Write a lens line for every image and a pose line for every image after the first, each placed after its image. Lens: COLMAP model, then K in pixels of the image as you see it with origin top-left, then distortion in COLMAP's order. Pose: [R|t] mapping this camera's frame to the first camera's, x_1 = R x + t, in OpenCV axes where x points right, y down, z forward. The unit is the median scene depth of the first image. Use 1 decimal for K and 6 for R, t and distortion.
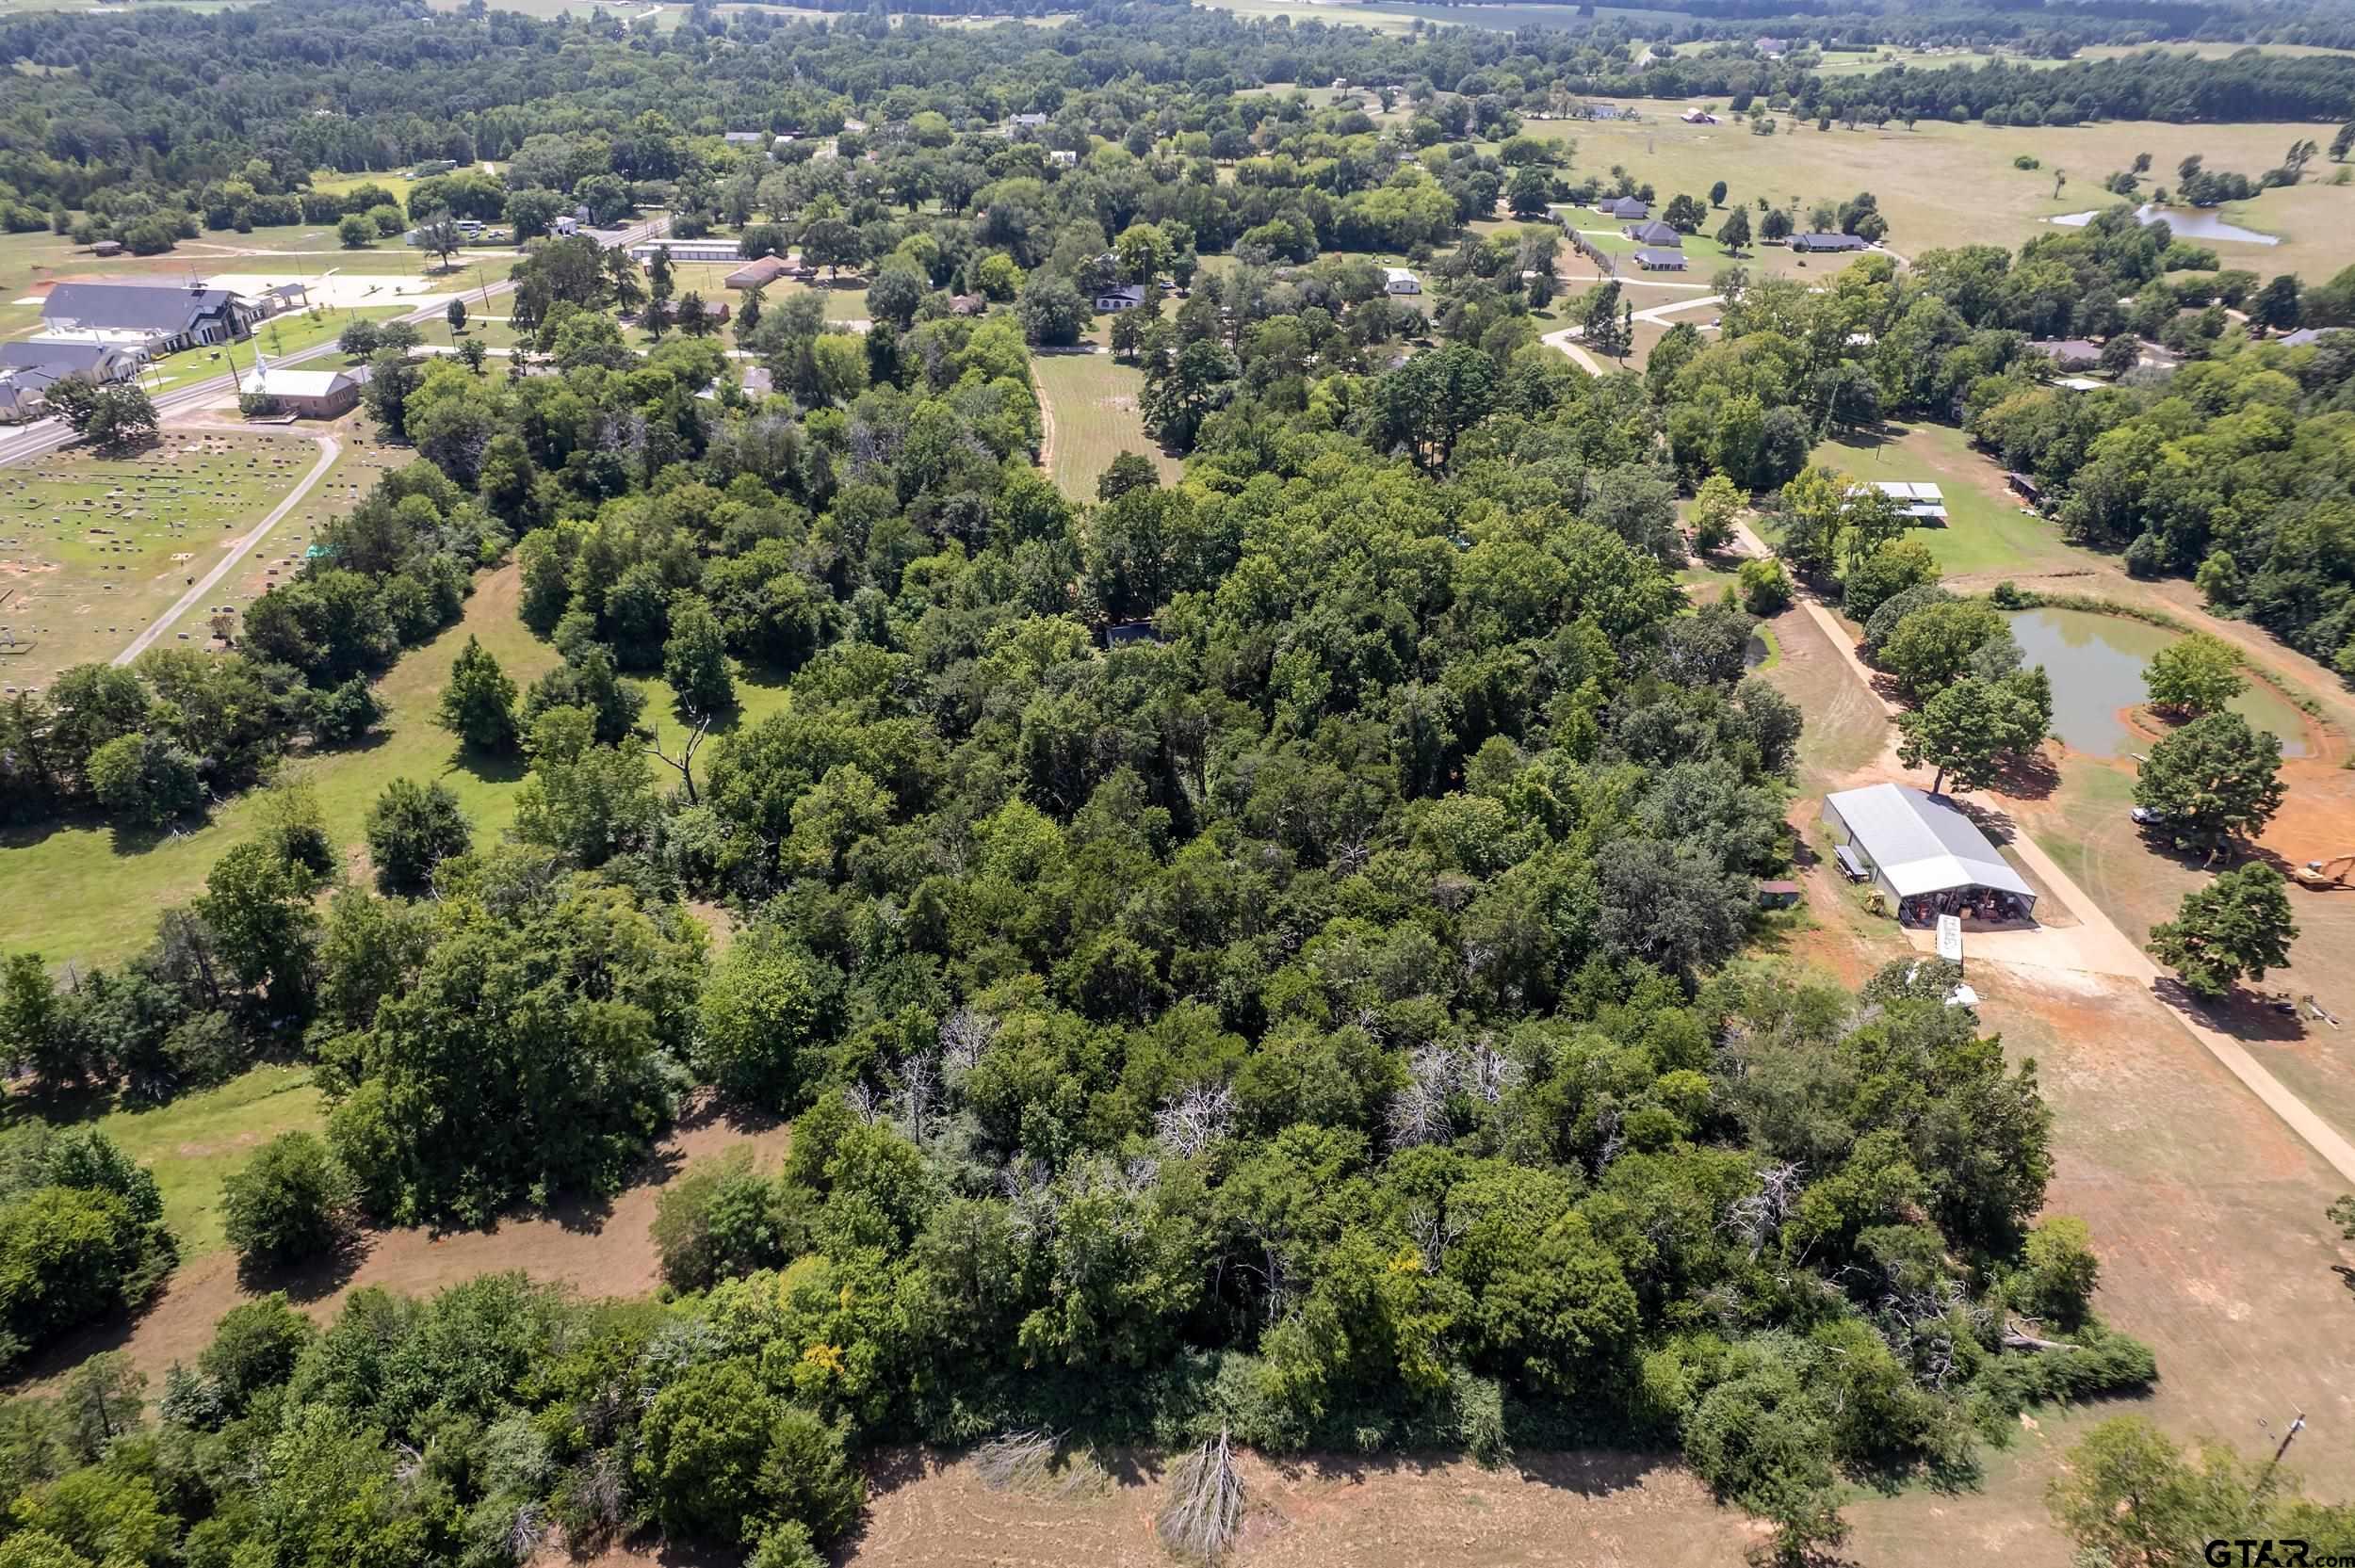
lens RADIAL K [[1497.9, 0, 1204.3], [0, 1497.9, 786.0], [0, 0, 1]] dist [-0.068815, 0.063507]
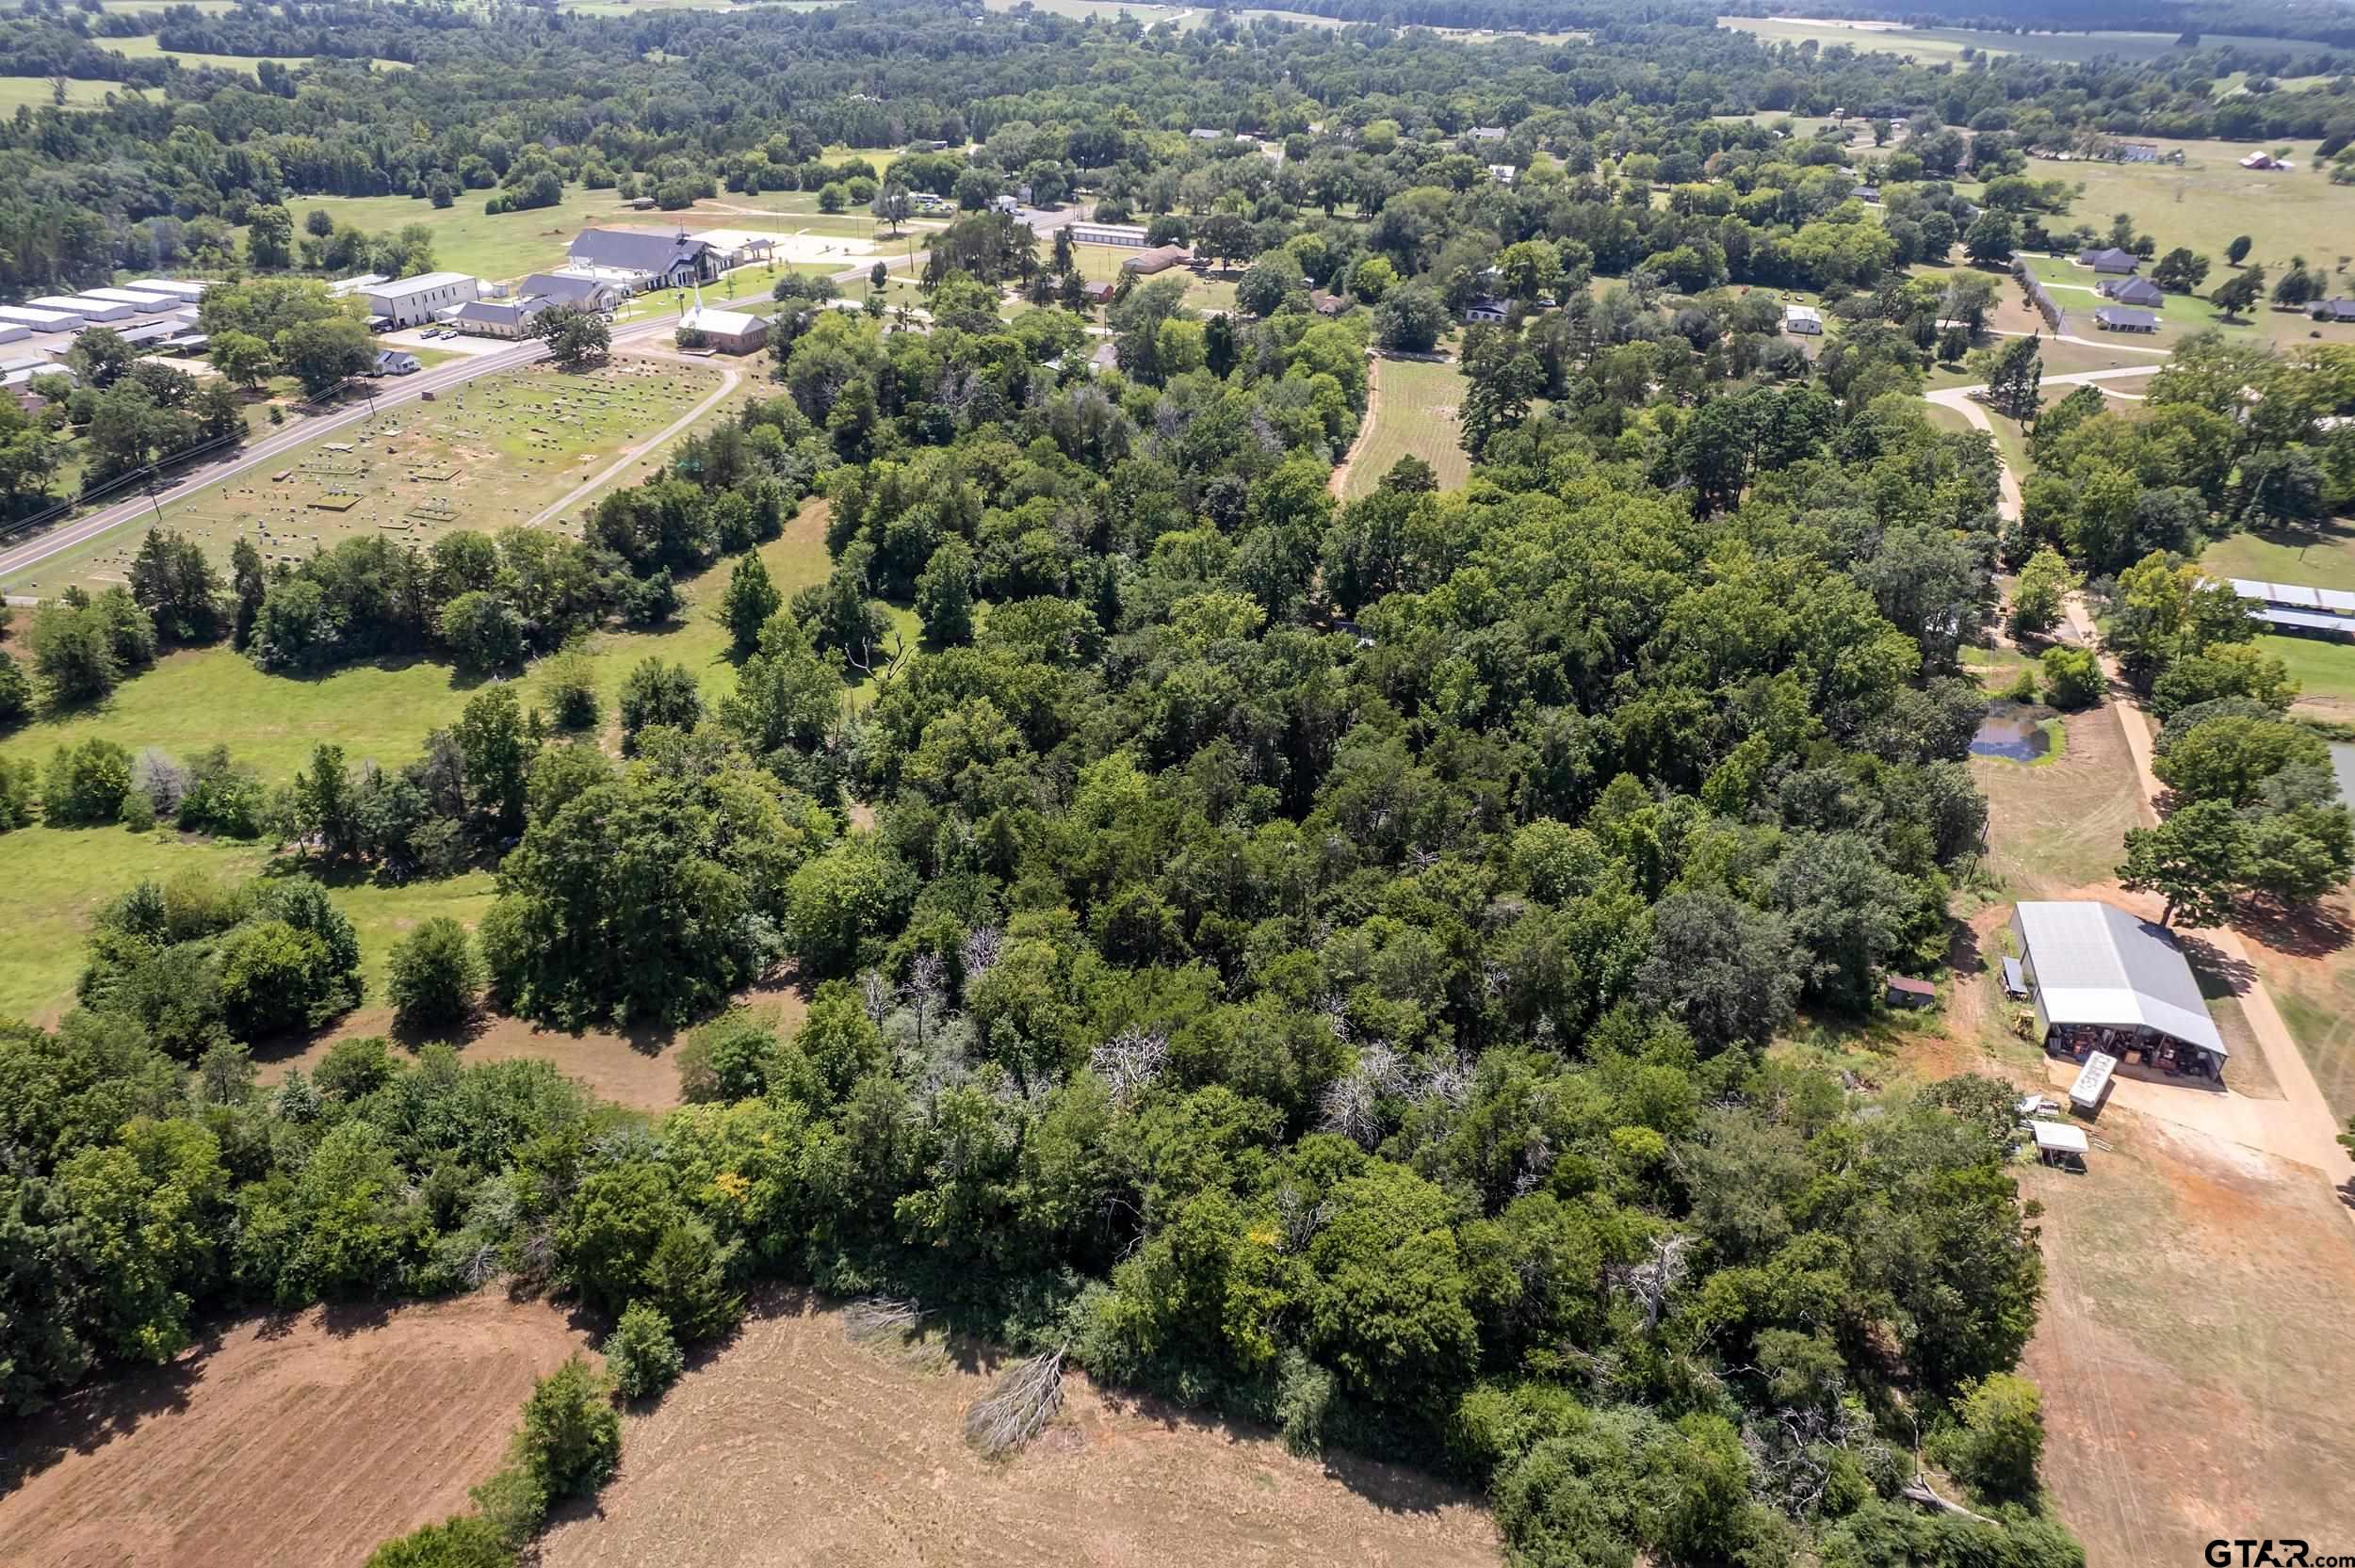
lens RADIAL K [[1497.9, 0, 1177.1], [0, 1497.9, 784.7], [0, 0, 1]] dist [-0.068815, 0.063507]
pose [[0.947271, 0.164505, -0.274983, 0.167623], [-0.166618, 0.985895, 0.015829, 0.006314], [0.273708, 0.030823, 0.961319, -0.000196]]
